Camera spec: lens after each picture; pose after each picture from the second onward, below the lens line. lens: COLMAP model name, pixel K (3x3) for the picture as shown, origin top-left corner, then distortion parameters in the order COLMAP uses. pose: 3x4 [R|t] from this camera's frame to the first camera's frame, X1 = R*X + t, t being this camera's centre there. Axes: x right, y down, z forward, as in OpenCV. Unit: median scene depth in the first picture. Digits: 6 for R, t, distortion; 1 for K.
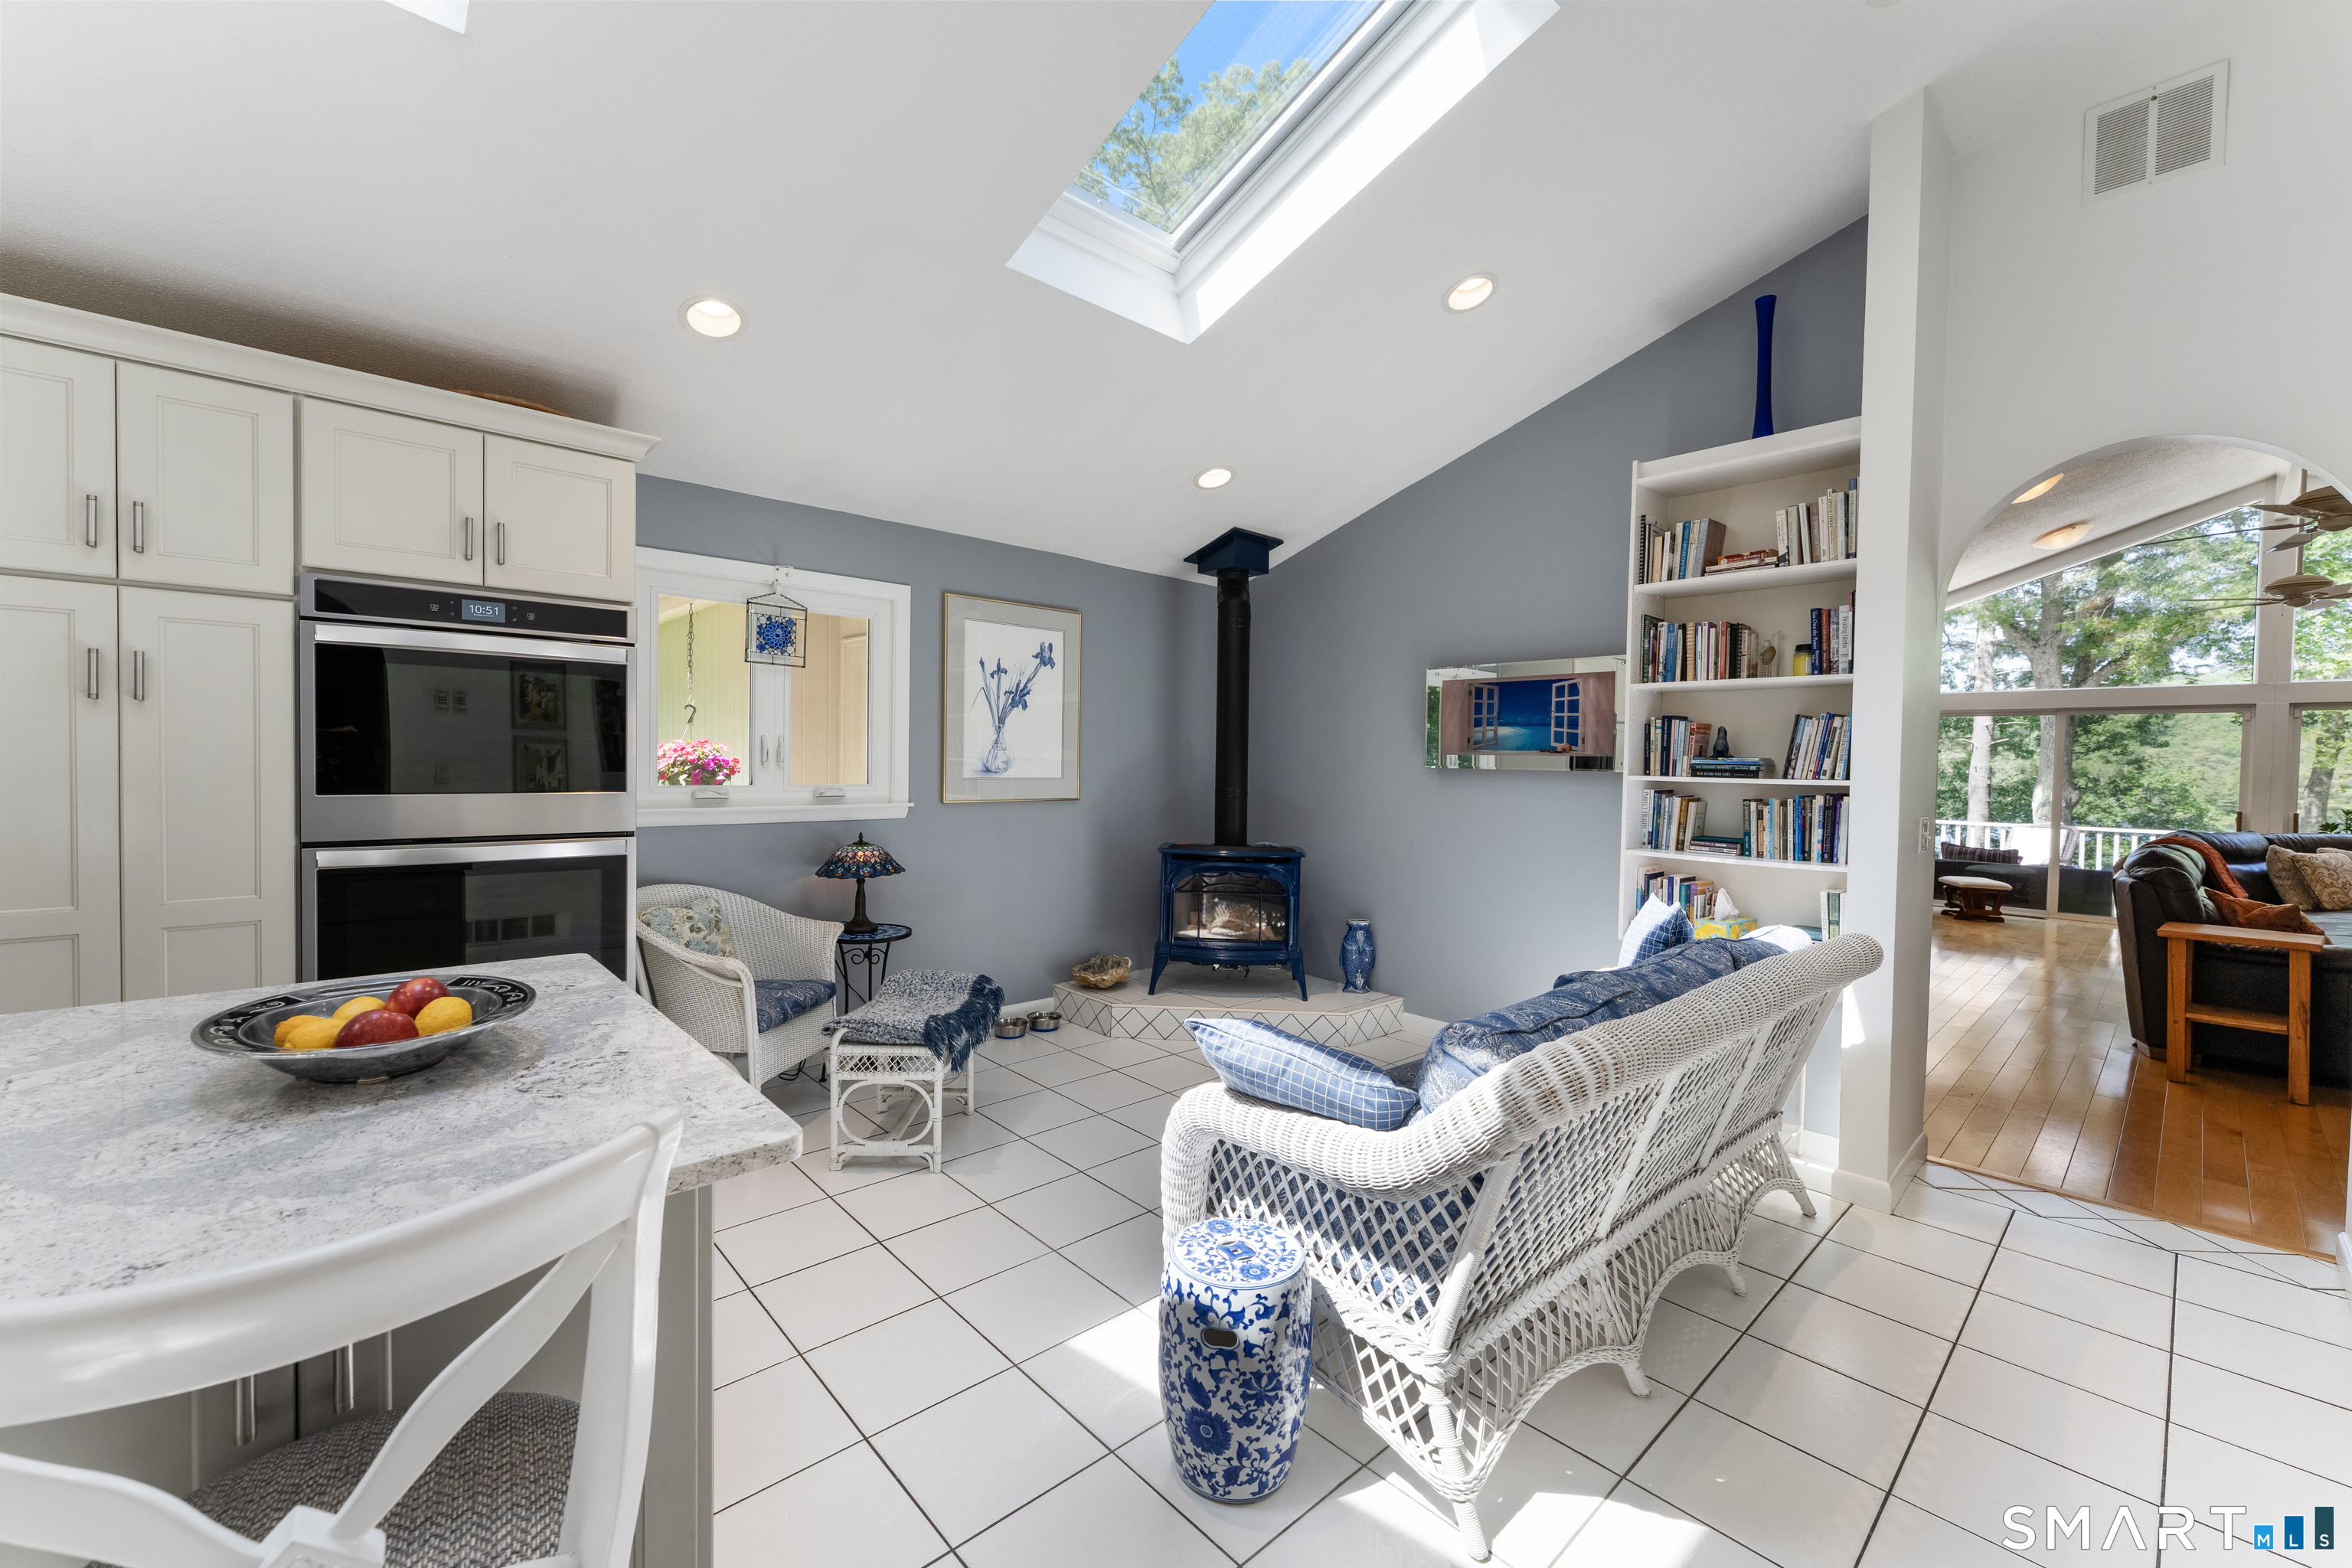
lens RADIAL K [[935.2, 0, 1177.3], [0, 935.2, 780.6], [0, 0, 1]] dist [-0.001686, 0.000044]
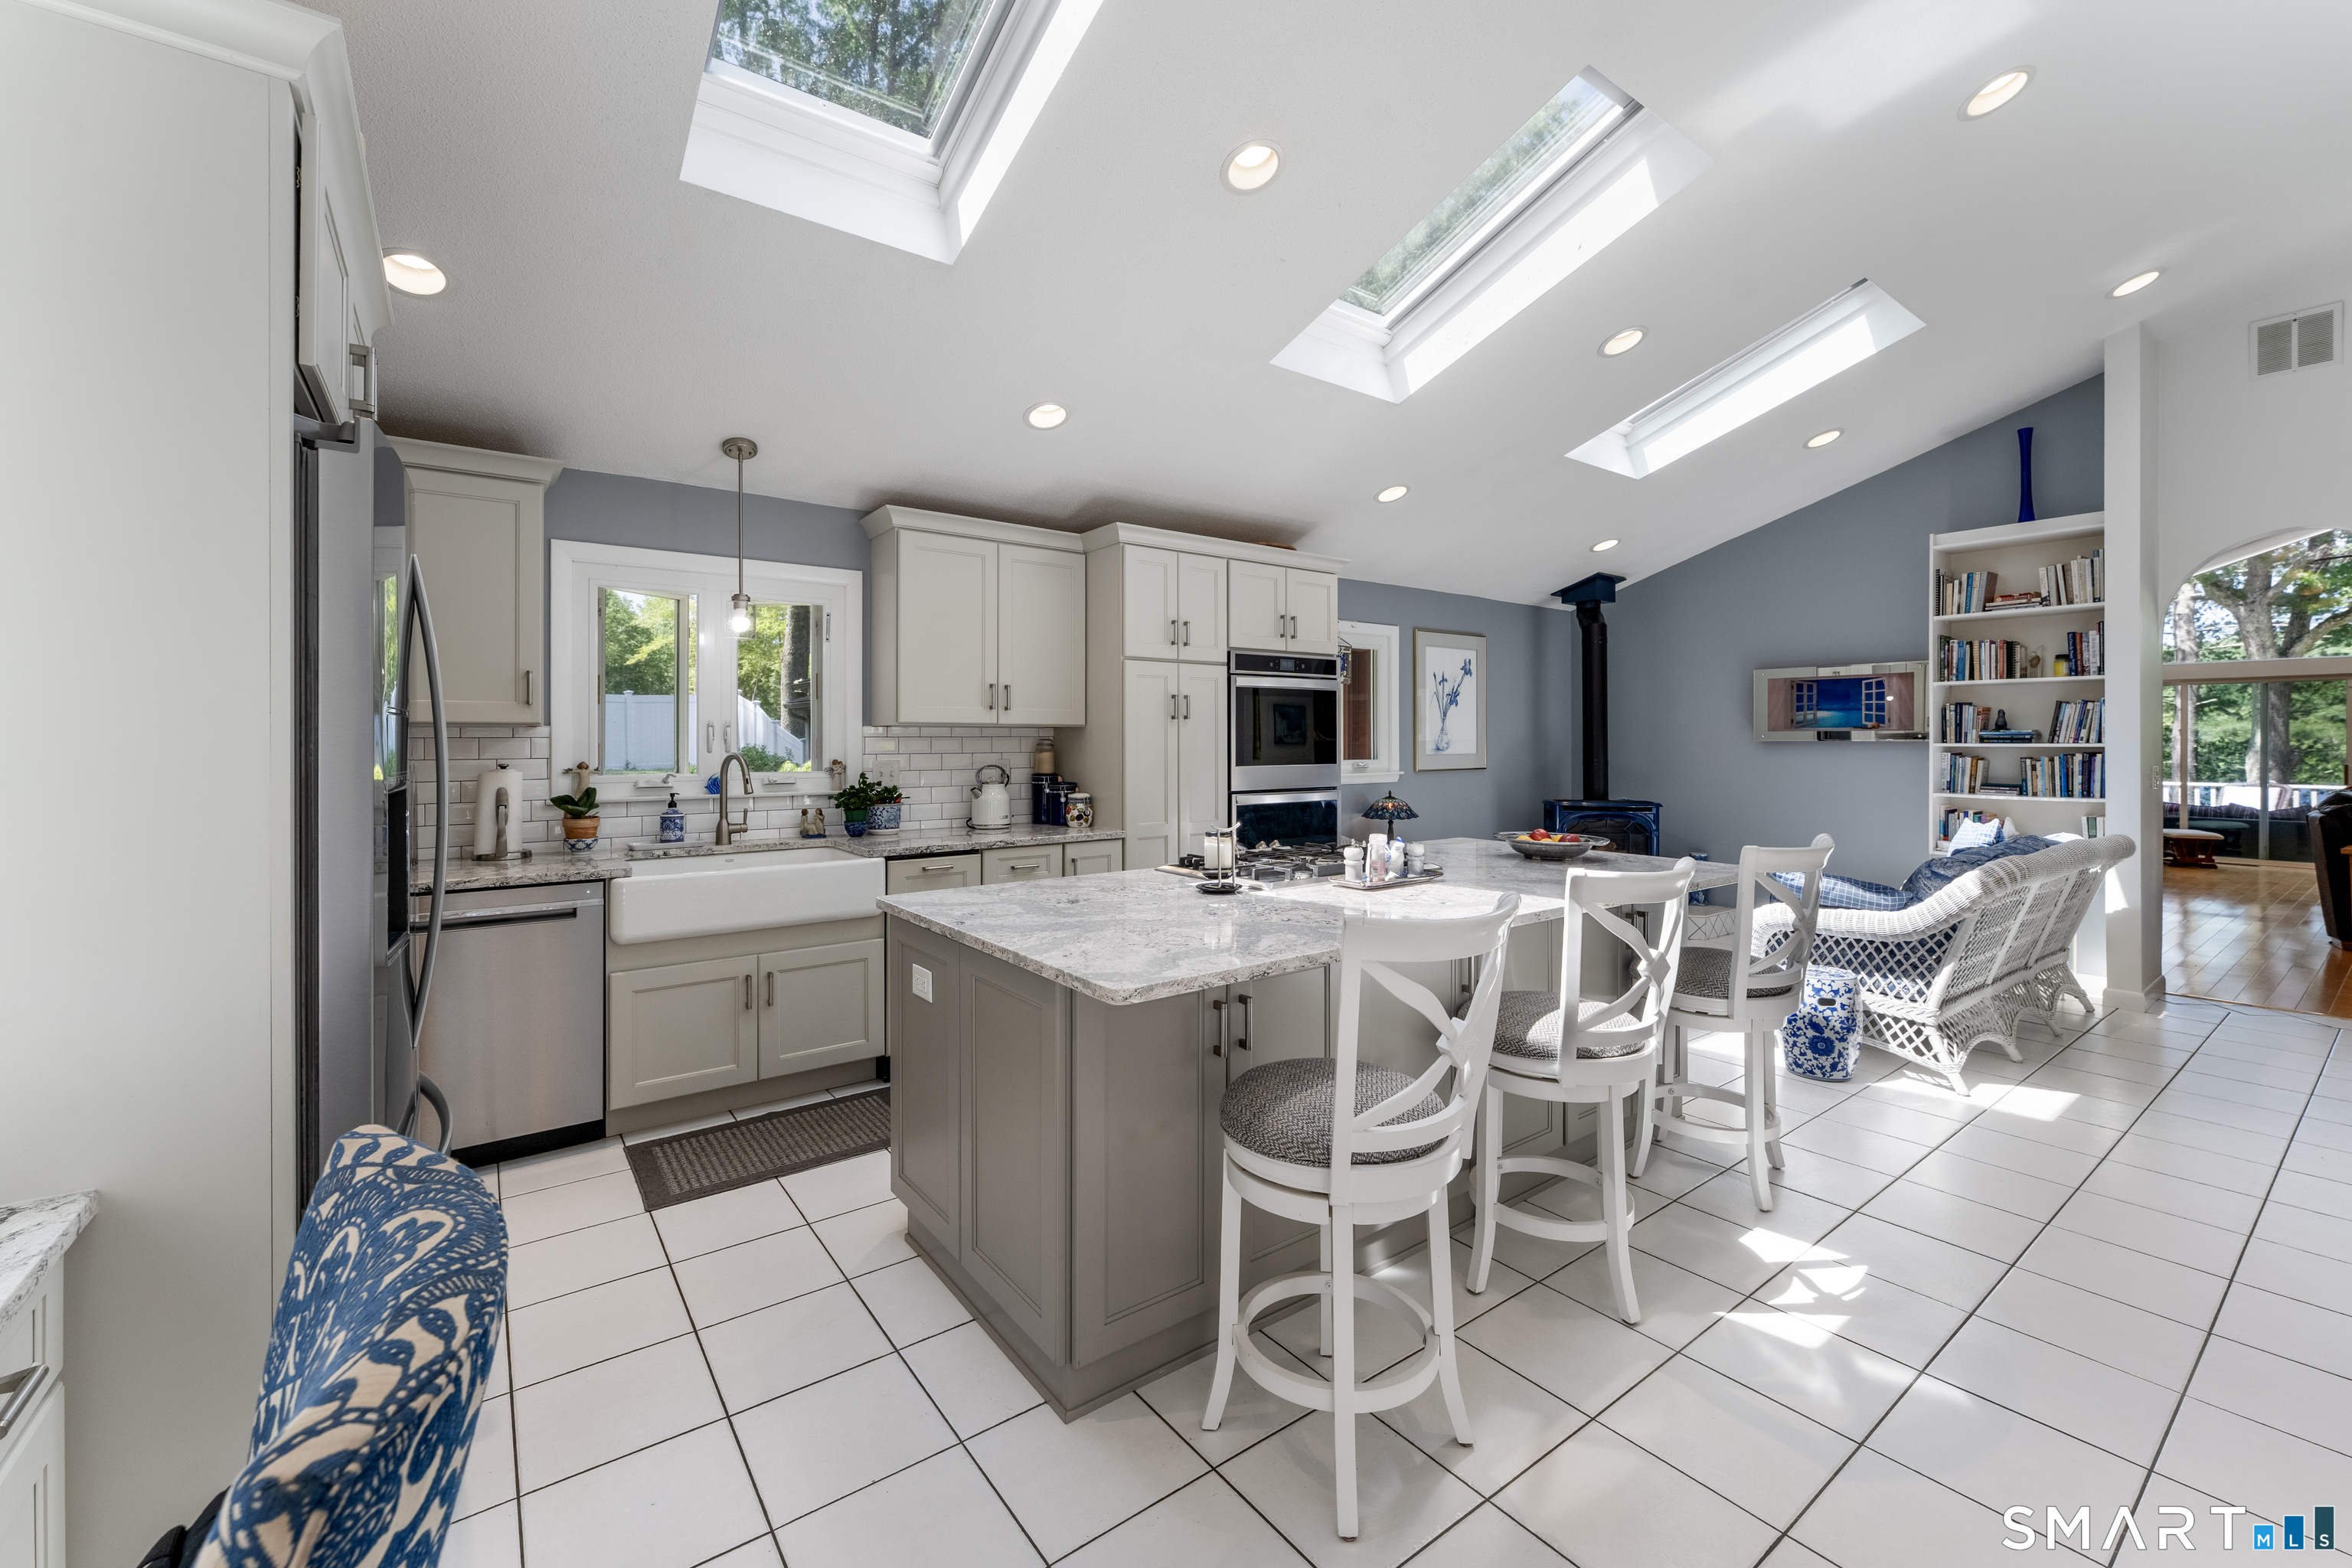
lens RADIAL K [[955.4, 0, 1181.4], [0, 955.4, 740.0], [0, 0, 1]] dist [-0.000257, 0.000122]
pose [[0.994986, -0.020041, -0.097982, -0.608785], [0.017790, 0.999558, -0.023799, 0.004538], [0.098416, 0.021937, 0.994904, -0.688019]]
